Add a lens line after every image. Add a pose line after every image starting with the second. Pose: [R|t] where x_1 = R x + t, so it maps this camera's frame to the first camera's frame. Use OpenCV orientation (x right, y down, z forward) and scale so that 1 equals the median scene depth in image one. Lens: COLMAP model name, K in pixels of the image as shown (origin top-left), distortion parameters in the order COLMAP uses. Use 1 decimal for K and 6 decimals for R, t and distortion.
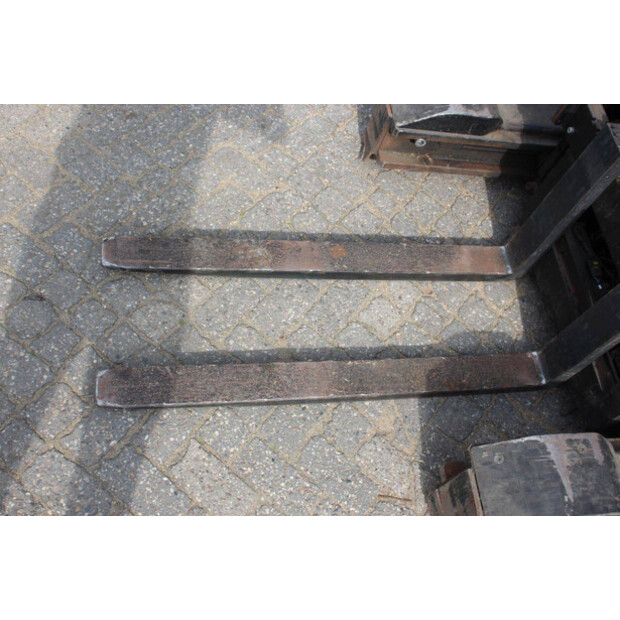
lens RADIAL K [[674.6, 0, 310.1], [0, 674.6, 310.6], [0, 0, 1]] dist [-0.021053, 0.000000]
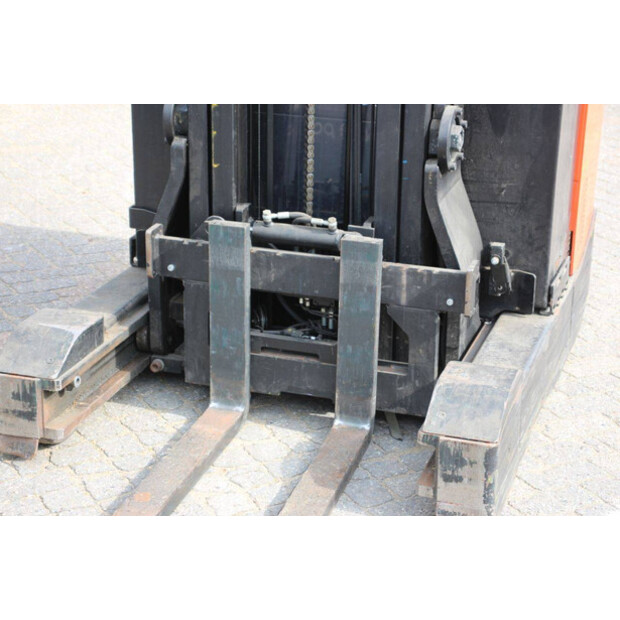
lens RADIAL K [[1381.1, 0, 309.9], [0, 1381.1, 308.0], [0, 0, 1]] dist [0.334255, 0.000000]
pose [[0.420399, -0.533569, 0.733873, -1.021628], [0.824931, 0.561568, -0.064268, 0.066084], [-0.377828, 0.632413, 0.676240, -0.417697]]
